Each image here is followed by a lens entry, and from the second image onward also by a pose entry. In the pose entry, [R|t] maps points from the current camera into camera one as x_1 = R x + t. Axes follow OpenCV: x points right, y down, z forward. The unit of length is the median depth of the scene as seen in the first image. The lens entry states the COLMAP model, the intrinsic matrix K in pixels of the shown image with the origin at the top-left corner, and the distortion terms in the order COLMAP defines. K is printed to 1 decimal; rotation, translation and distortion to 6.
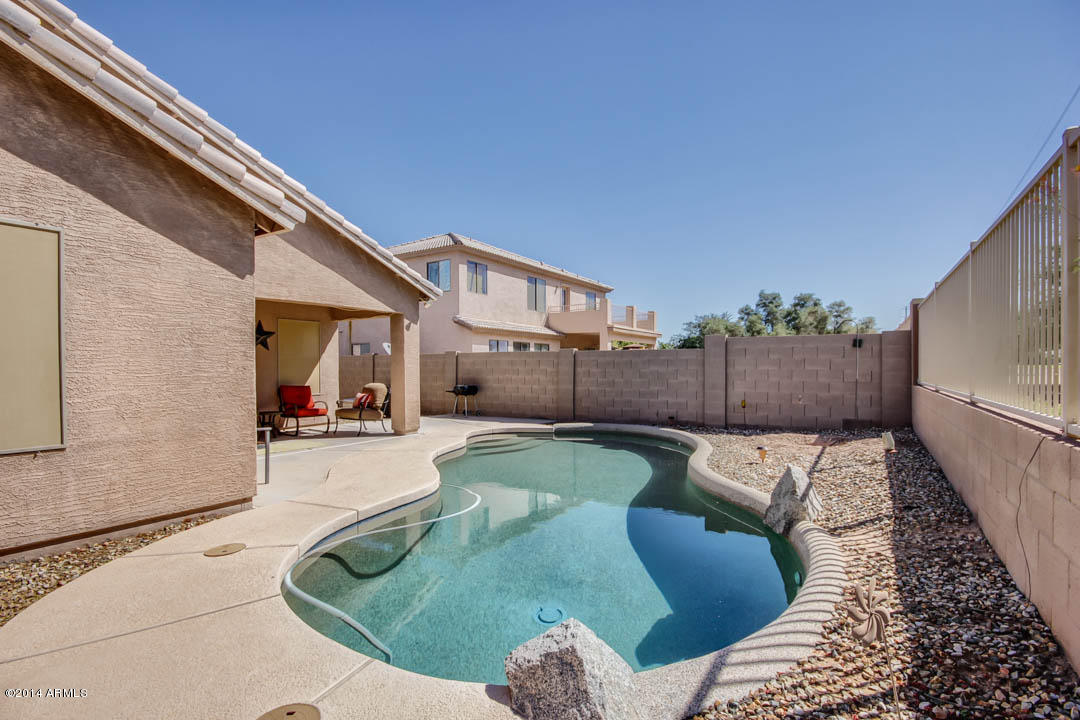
lens RADIAL K [[500.3, 0, 544.4], [0, 500.3, 363.4], [0, 0, 1]] dist [-0.007846, 0.000168]
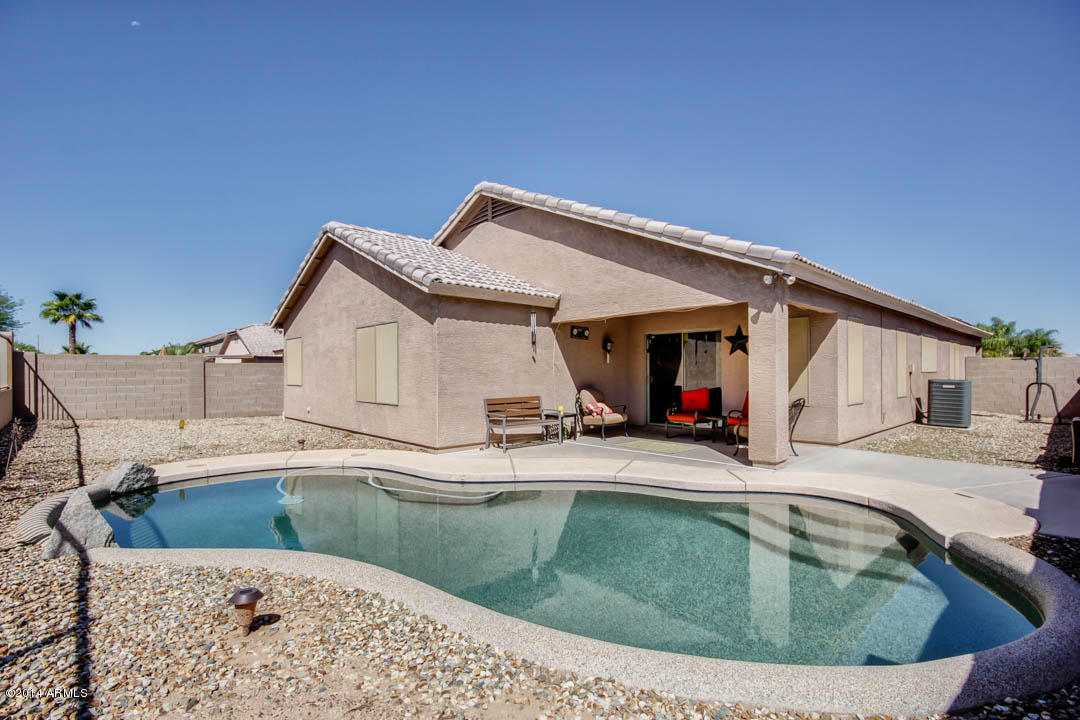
lens RADIAL K [[500.3, 0, 540.9], [0, 500.3, 368.4], [0, 0, 1]] dist [-0.007846, 0.000168]
pose [[-0.240016, 0.001560, -0.970768, 0.461186], [0.013185, 0.999912, -0.001653, -0.001542], [0.970679, -0.013197, -0.240015, 0.788095]]
